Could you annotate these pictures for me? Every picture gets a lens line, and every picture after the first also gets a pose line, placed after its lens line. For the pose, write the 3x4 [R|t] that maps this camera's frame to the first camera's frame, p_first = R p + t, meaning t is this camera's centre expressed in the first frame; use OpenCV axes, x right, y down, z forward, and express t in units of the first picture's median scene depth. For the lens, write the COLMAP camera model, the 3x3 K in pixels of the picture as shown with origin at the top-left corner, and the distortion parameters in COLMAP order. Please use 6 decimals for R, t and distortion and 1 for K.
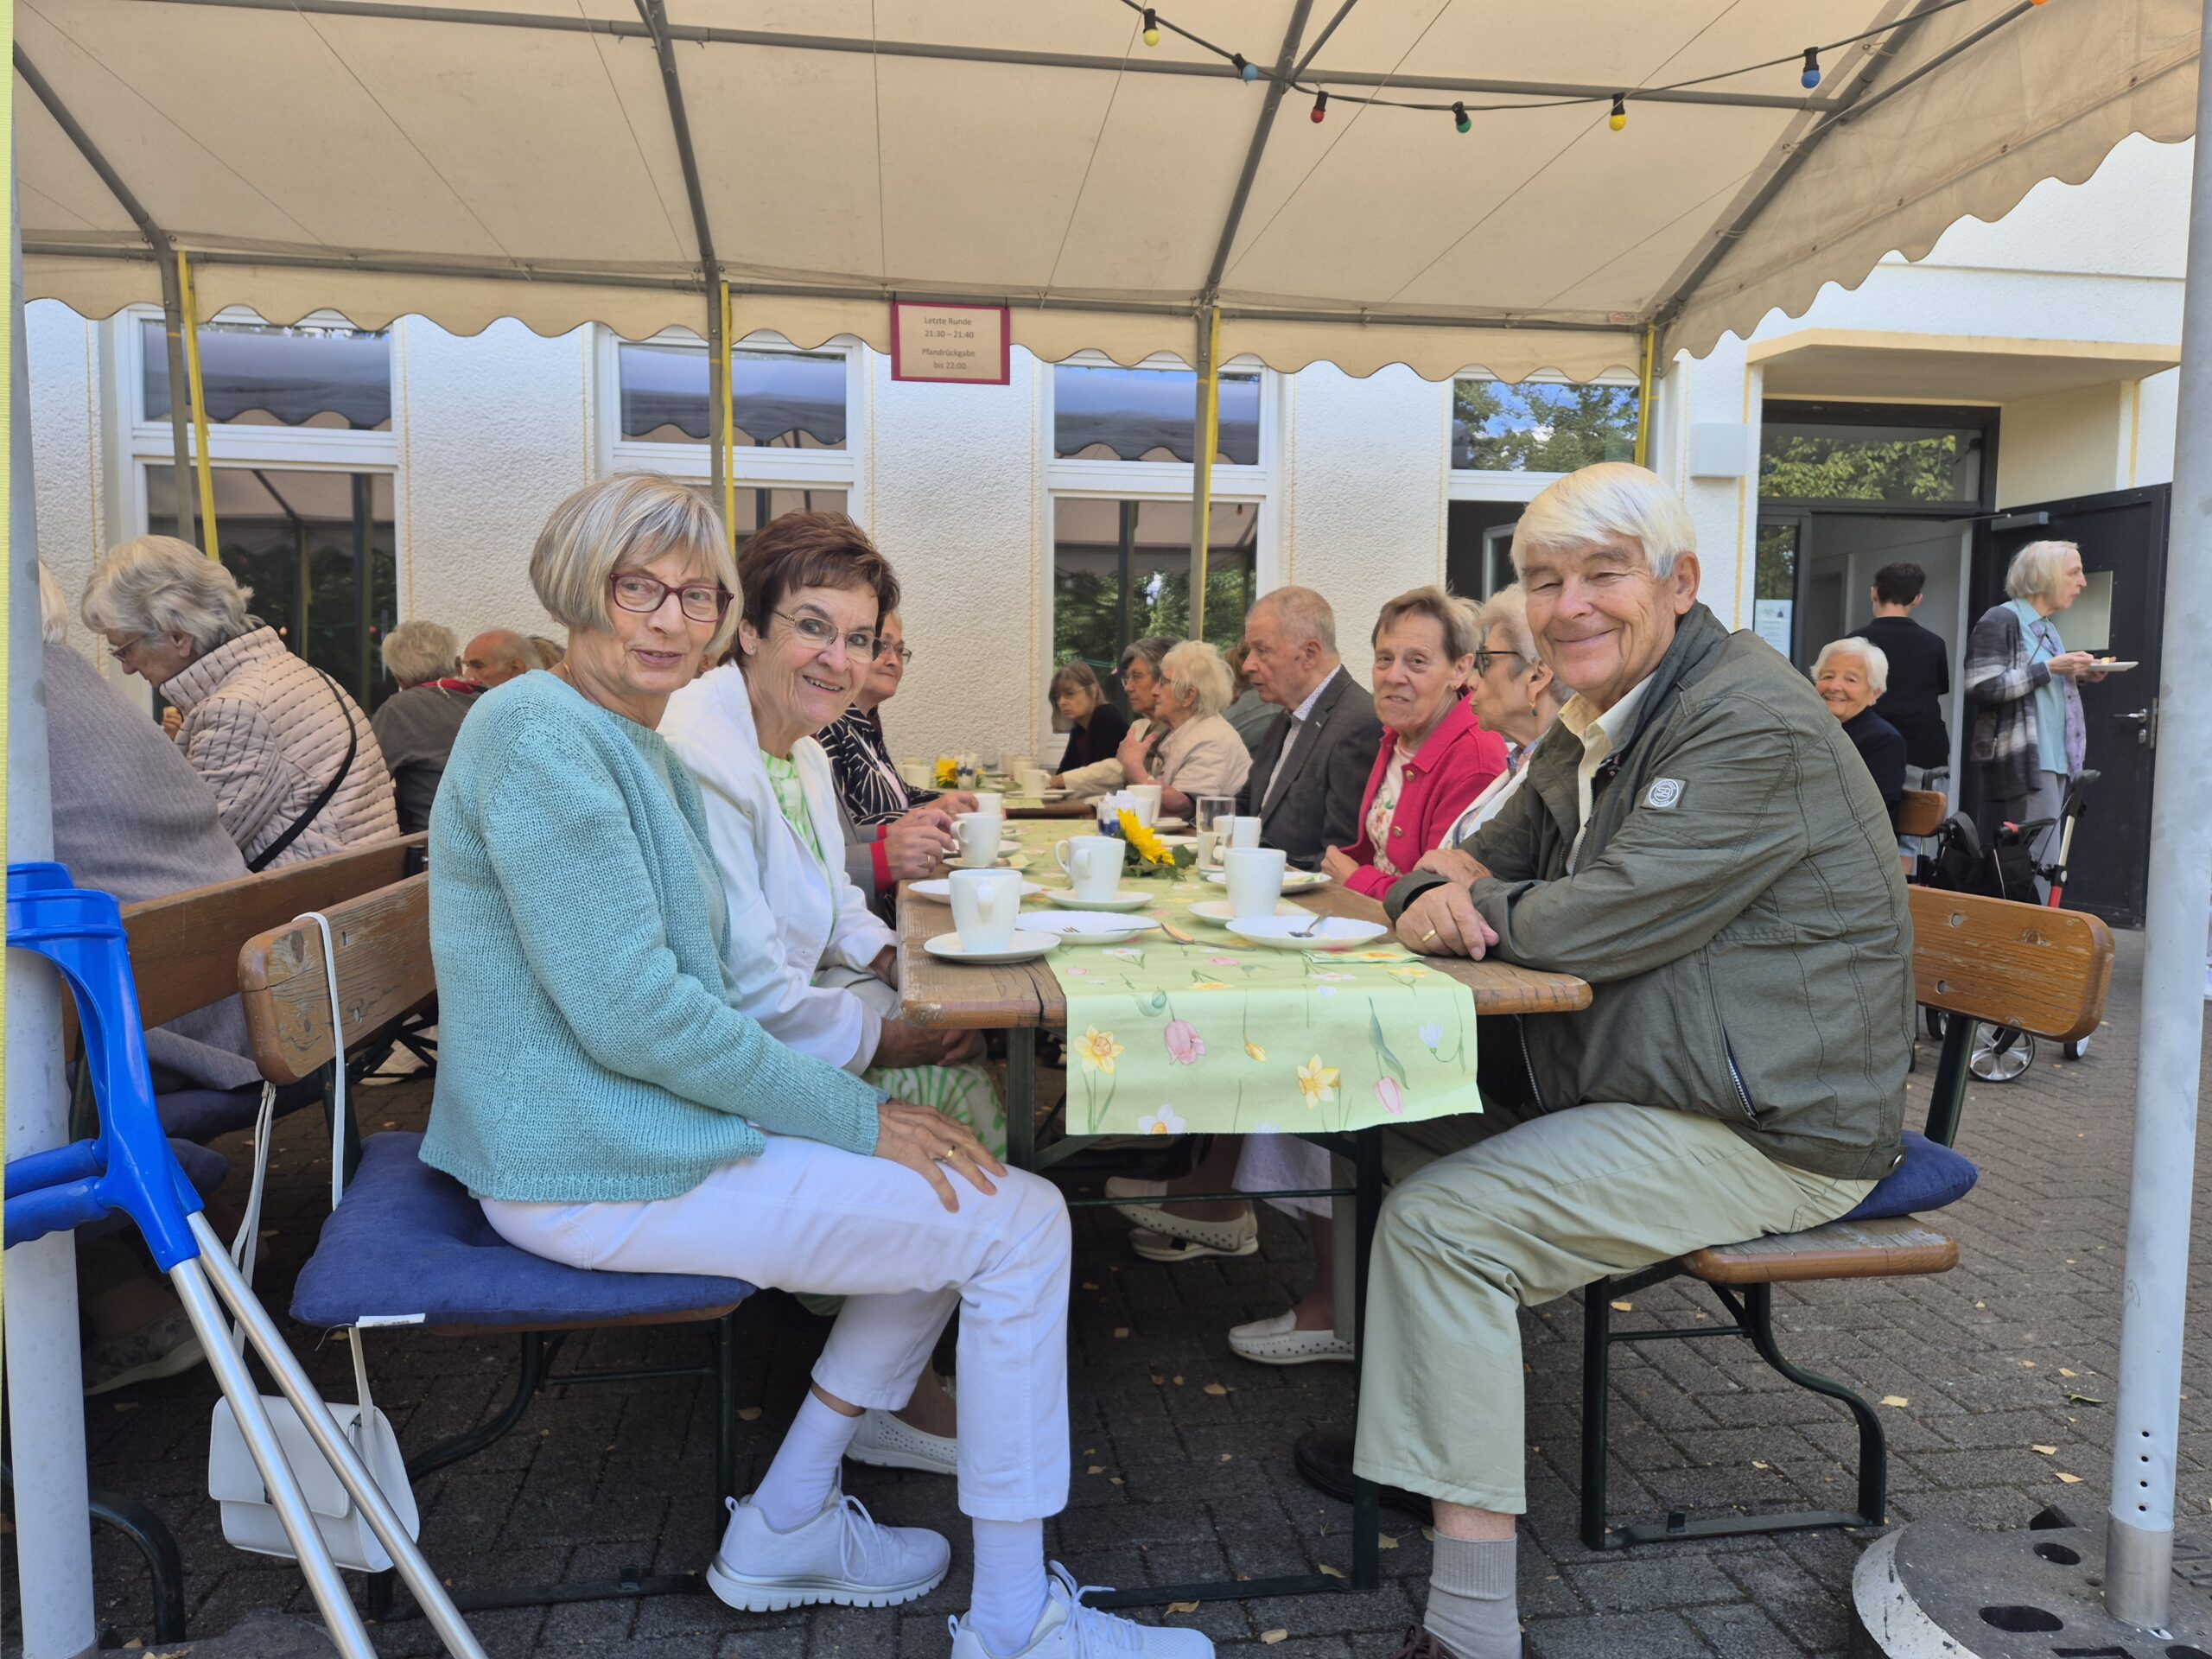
lens RADIAL K [[1460.7, 0, 1090.3], [0, 1460.7, 894.1], [0, 0, 1]] dist [0.065346, -0.056053]
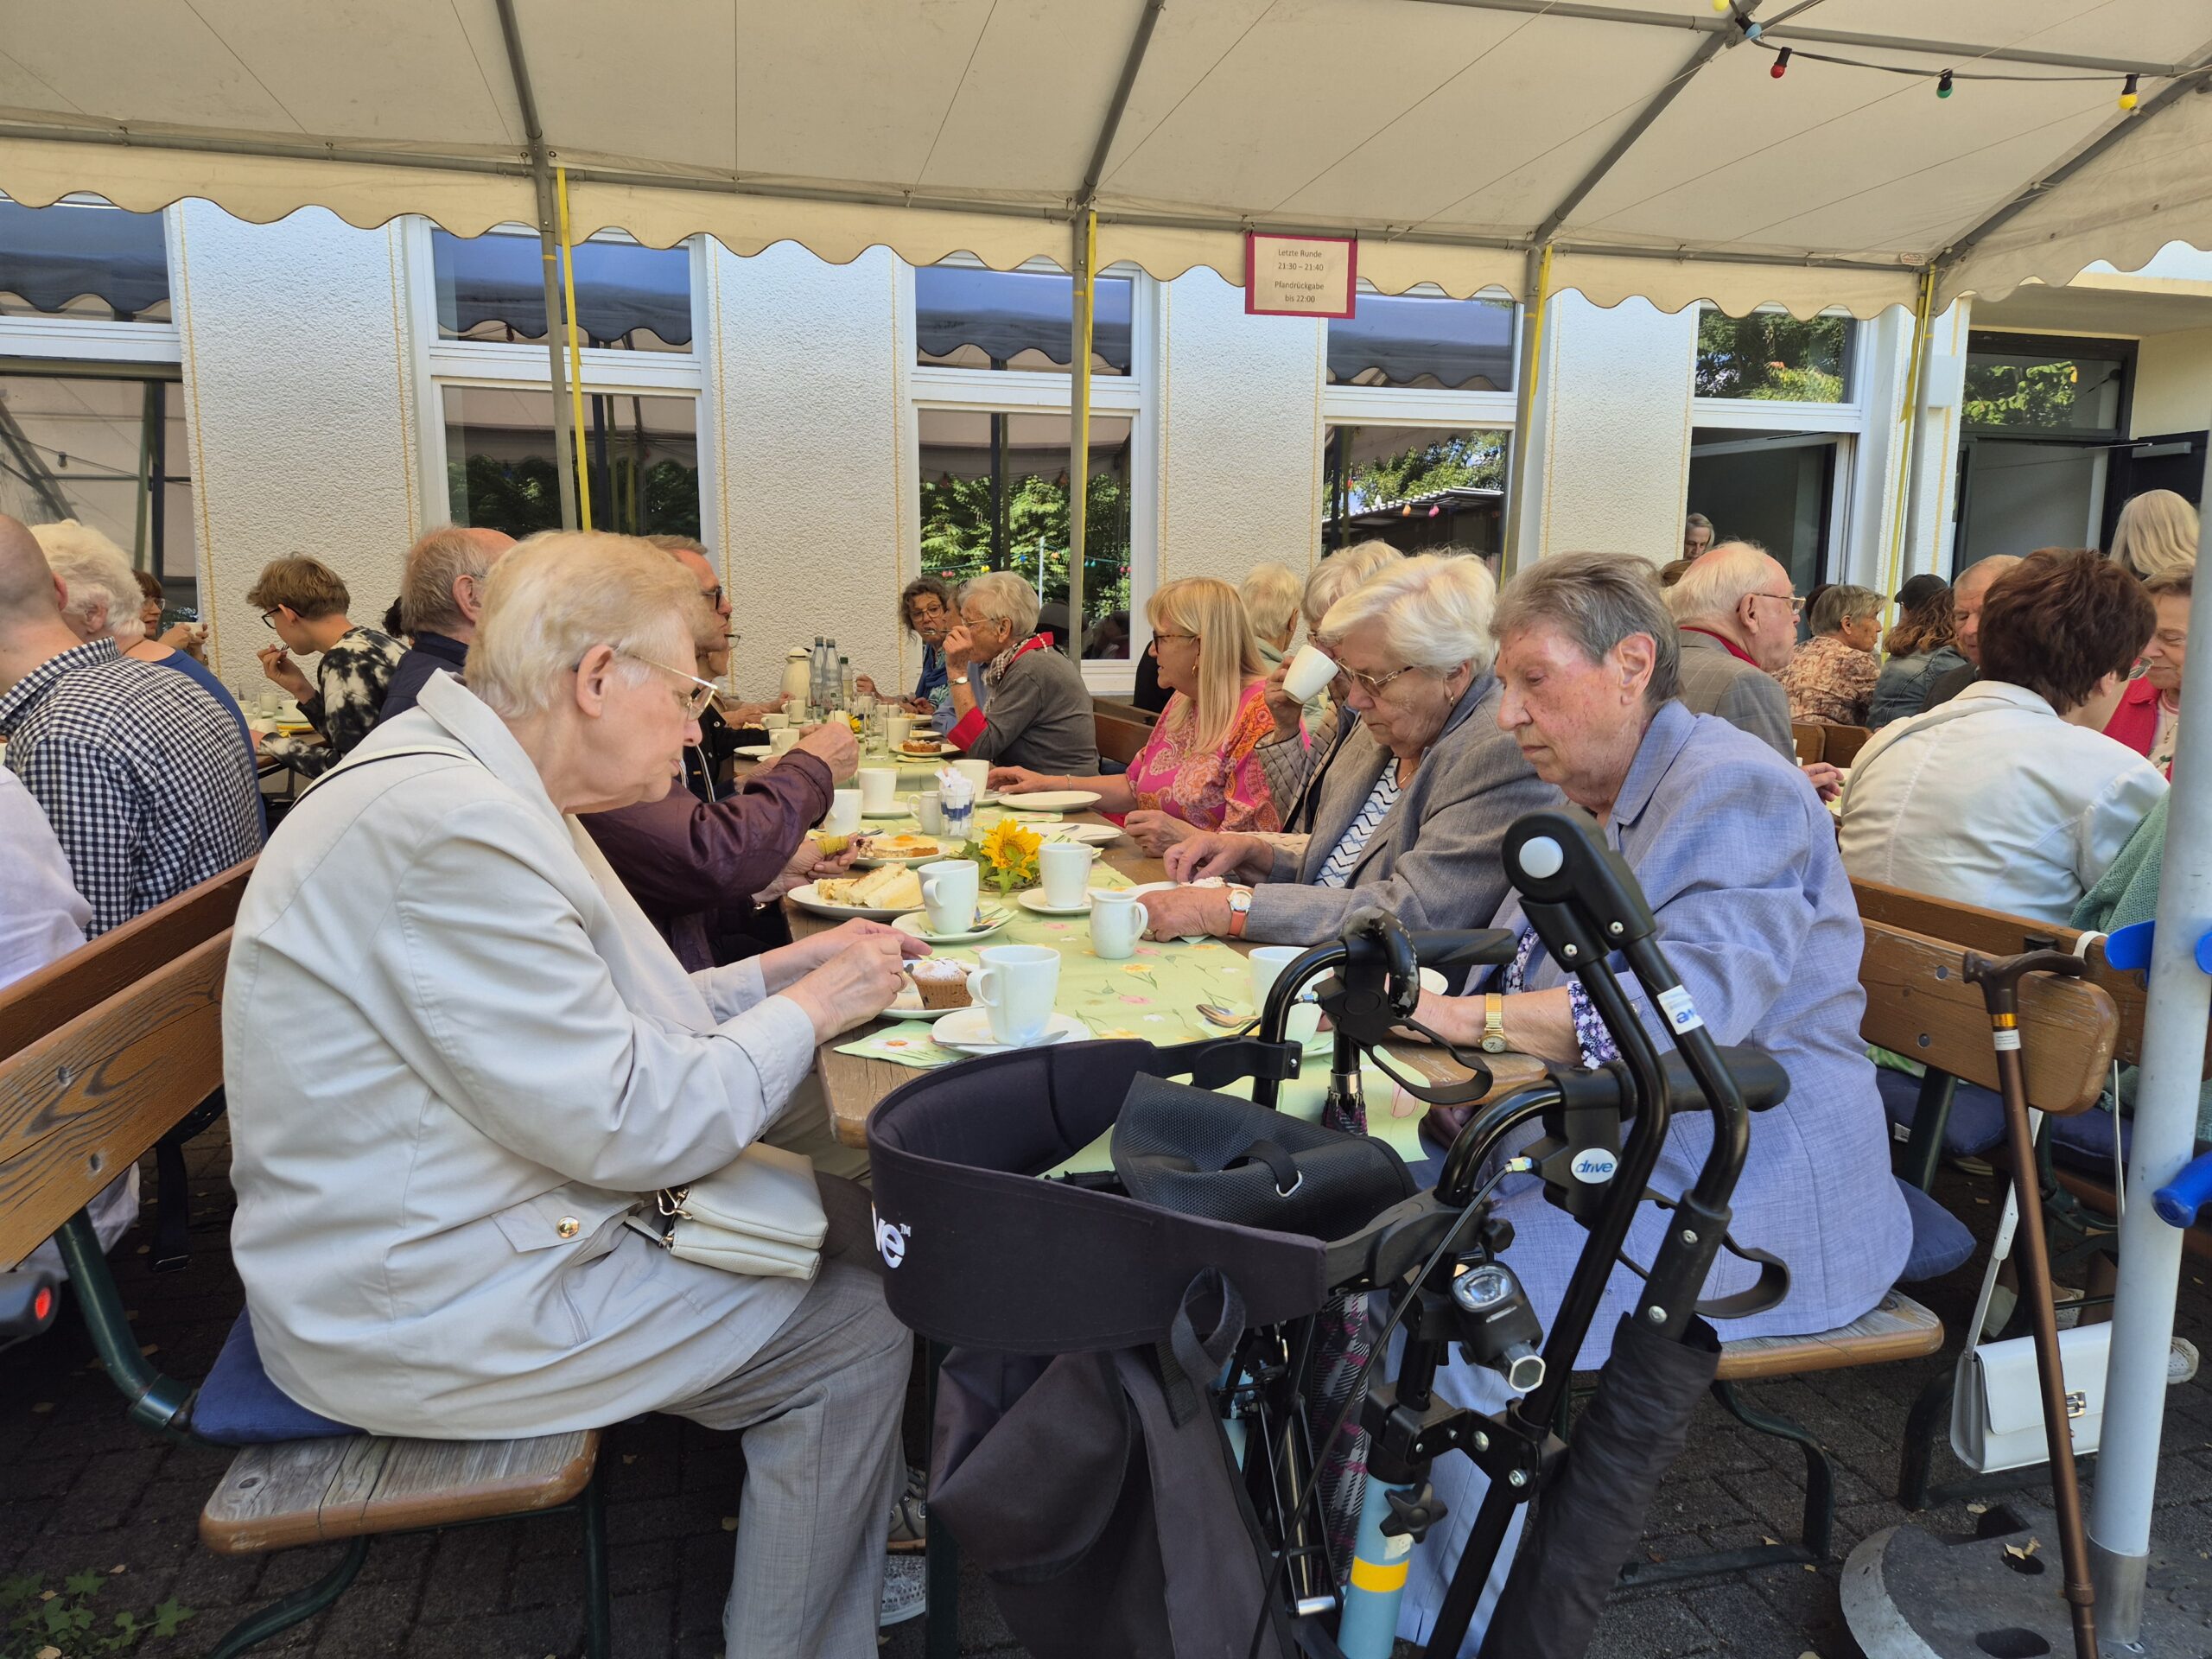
lens RADIAL K [[1460.7, 0, 1104.5], [0, 1460.7, 842.3], [0, 0, 1]] dist [0.065346, -0.056053]
pose [[0.994284, -0.020918, 0.104696, -0.403574], [0.017638, 0.999327, 0.032156, -0.020468], [-0.105298, -0.030125, 0.993984, -0.010189]]
